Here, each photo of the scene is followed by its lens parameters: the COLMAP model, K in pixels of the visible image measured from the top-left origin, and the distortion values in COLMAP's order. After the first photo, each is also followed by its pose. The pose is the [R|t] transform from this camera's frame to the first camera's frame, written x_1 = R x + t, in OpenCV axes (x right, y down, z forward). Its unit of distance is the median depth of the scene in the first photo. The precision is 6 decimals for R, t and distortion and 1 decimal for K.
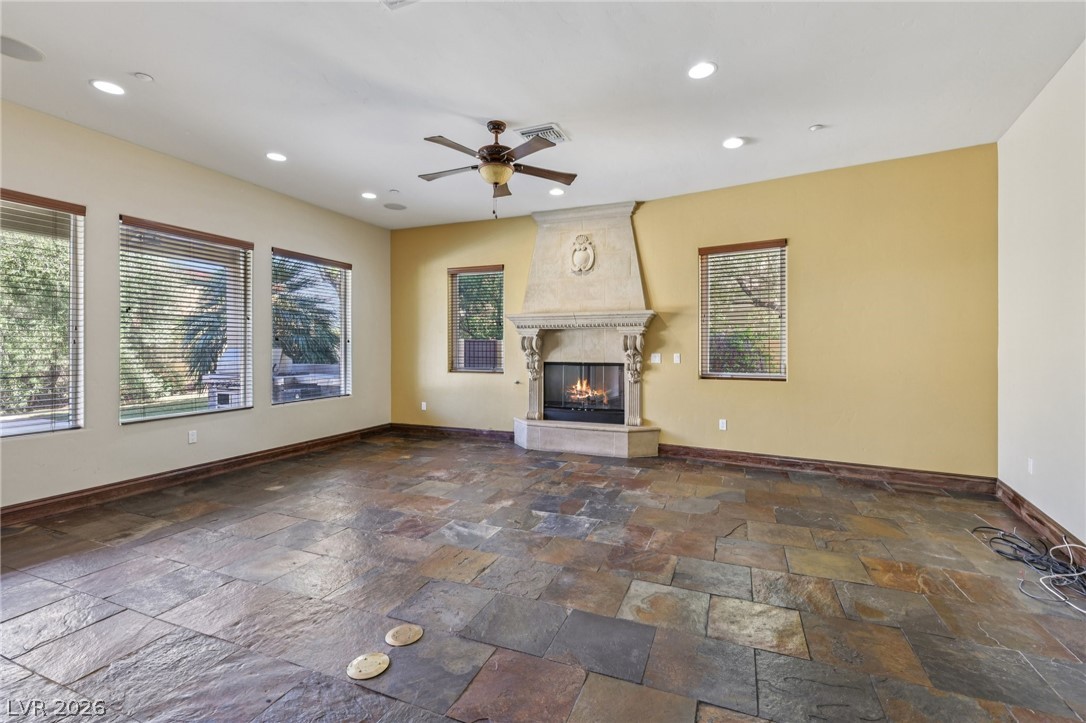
lens RADIAL K [[470.6, 0, 542.8], [0, 470.6, 354.0], [0, 0, 1]] dist [0.001544, -0.000049]
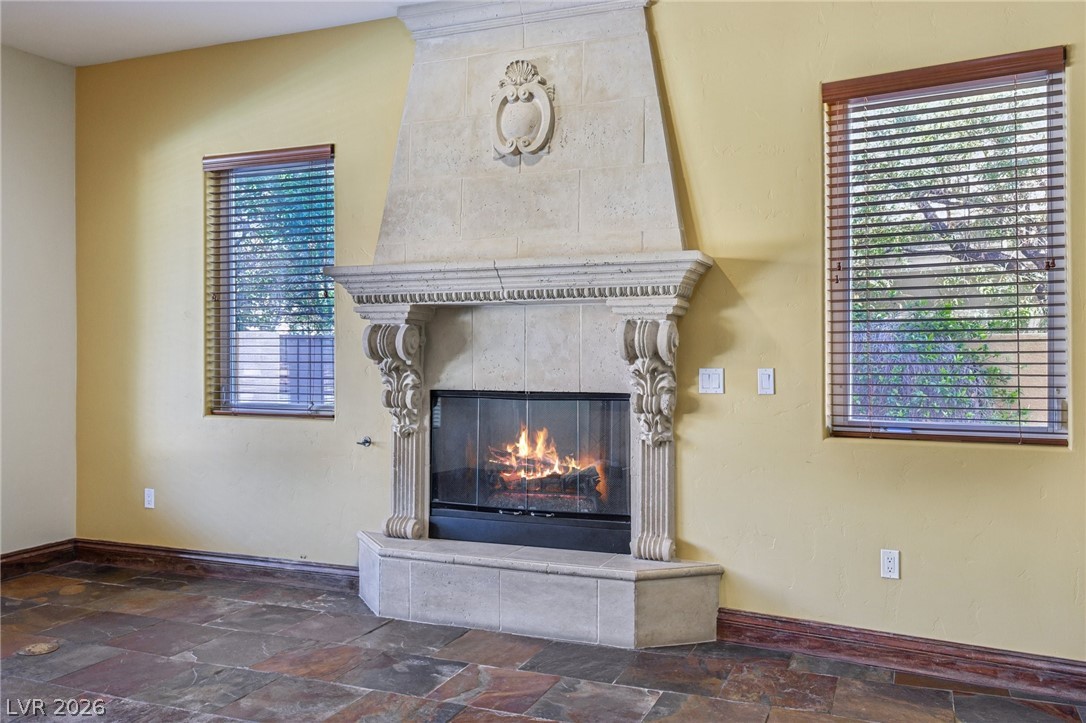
lens RADIAL K [[885.8, 0, 543.0], [0, 885.8, 361.5], [0, 0, 1]] dist [-0.000482, -0.004778]
pose [[0.999996, -0.001076, 0.002596, 0.101107], [0.001094, 0.999977, -0.006737, -0.001696], [-0.002588, 0.006740, 0.999974, 0.282779]]
